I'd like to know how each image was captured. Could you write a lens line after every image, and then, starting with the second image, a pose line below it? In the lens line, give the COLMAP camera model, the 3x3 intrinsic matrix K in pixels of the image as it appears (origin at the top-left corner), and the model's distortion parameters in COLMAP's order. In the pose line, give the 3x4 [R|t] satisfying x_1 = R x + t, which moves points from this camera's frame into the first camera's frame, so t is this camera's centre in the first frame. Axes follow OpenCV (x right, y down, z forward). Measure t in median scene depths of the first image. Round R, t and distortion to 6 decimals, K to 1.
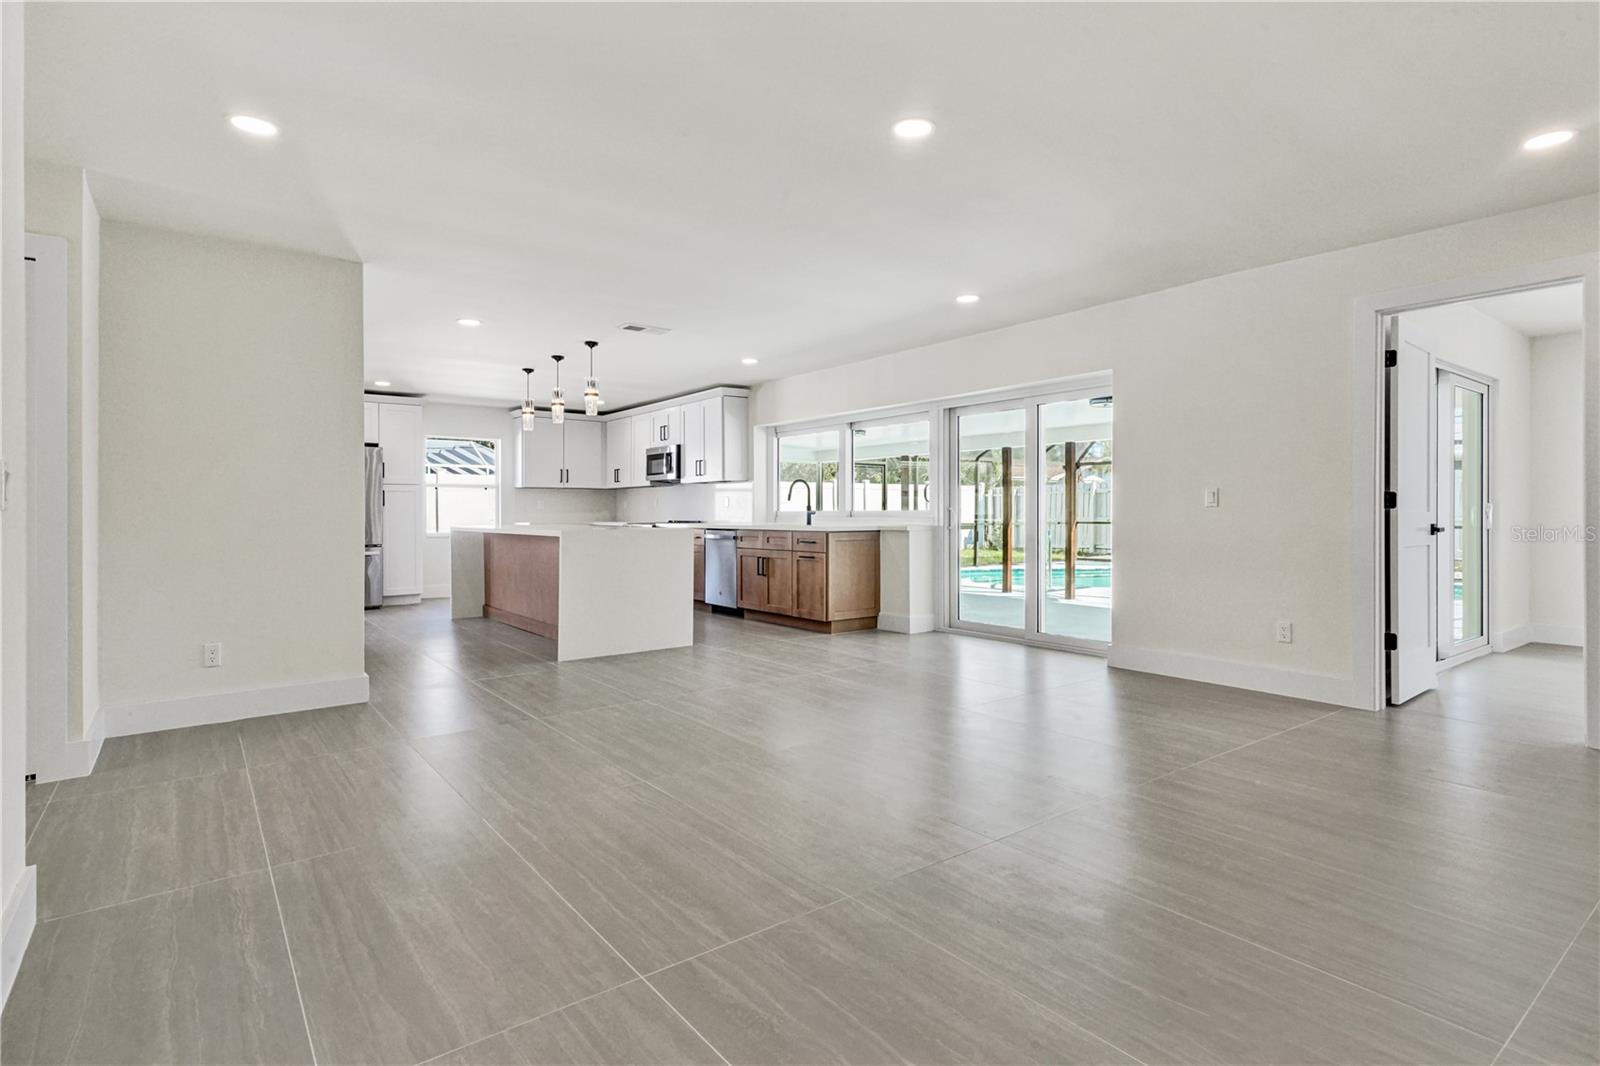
lens RADIAL K [[772.8, 0, 777.5], [0, 772.8, 515.0], [0, 0, 1]] dist [-0.003684, -0.000621]
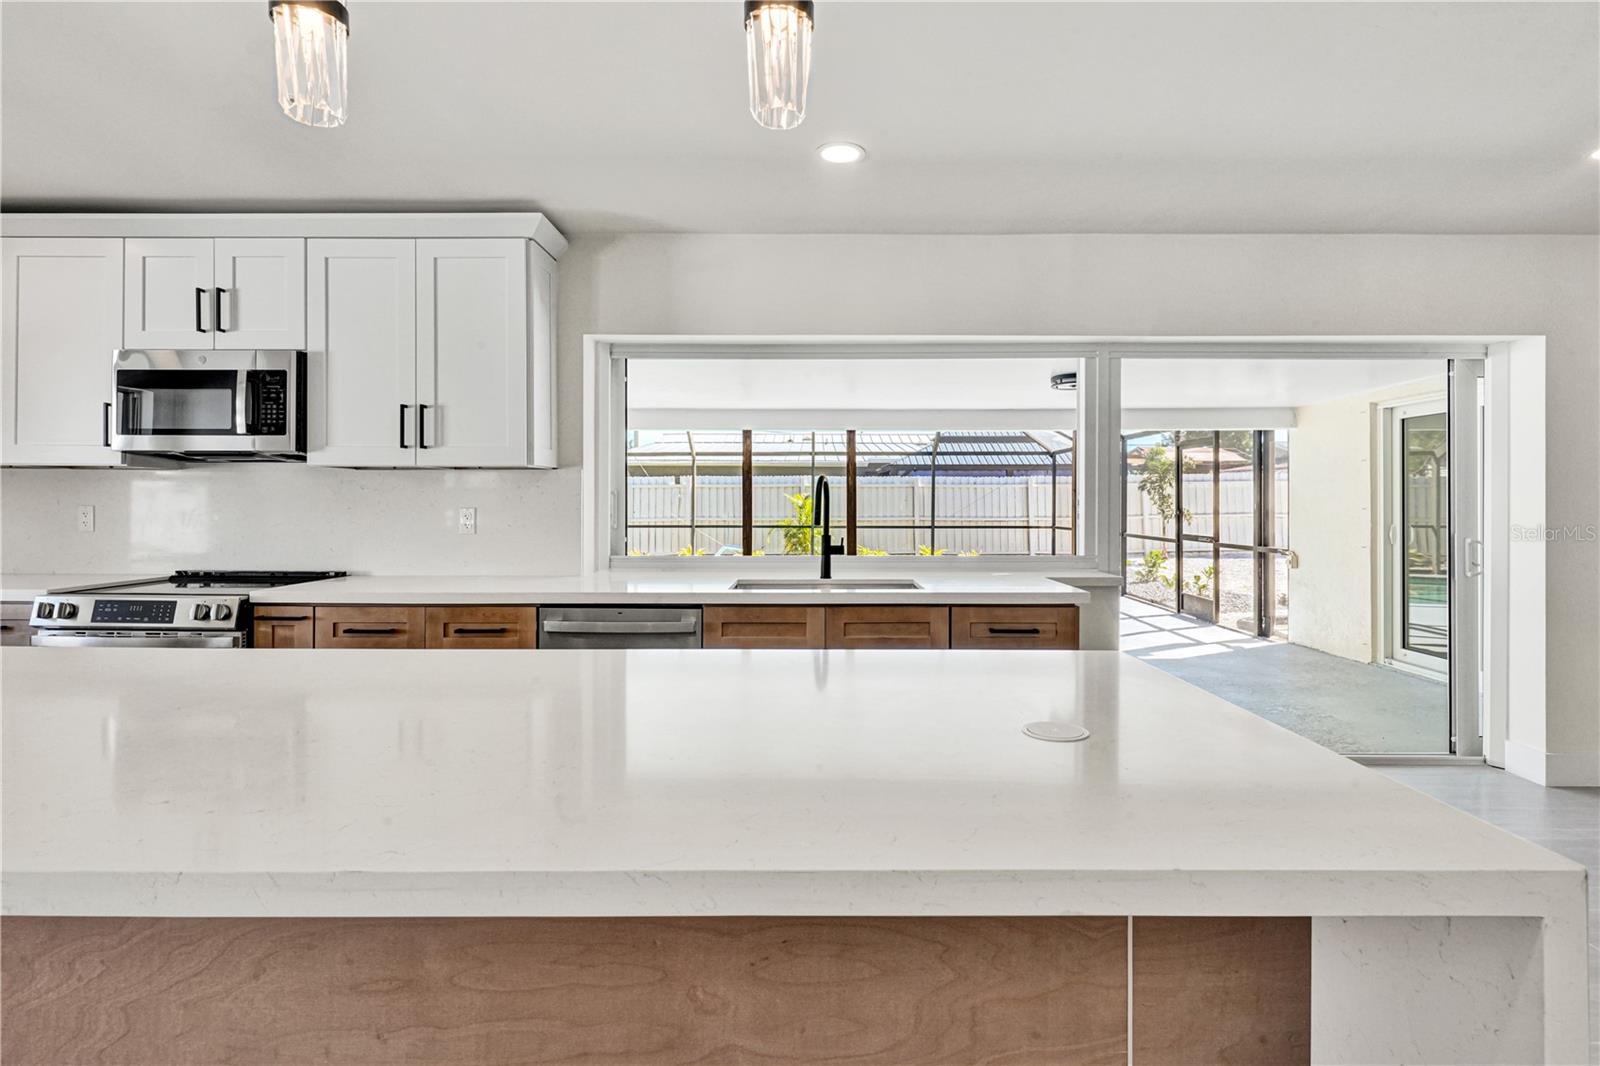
lens RADIAL K [[809.7, 0, 797.7], [0, 809.7, 510.1], [0, 0, 1]] dist [-0.001666, -0.000599]
pose [[0.592223, -0.001200, 0.805773, -0.313242], [0.000453, 0.999999, 0.001156, -0.024049], [-0.805774, -0.000319, 0.592223, 0.679009]]
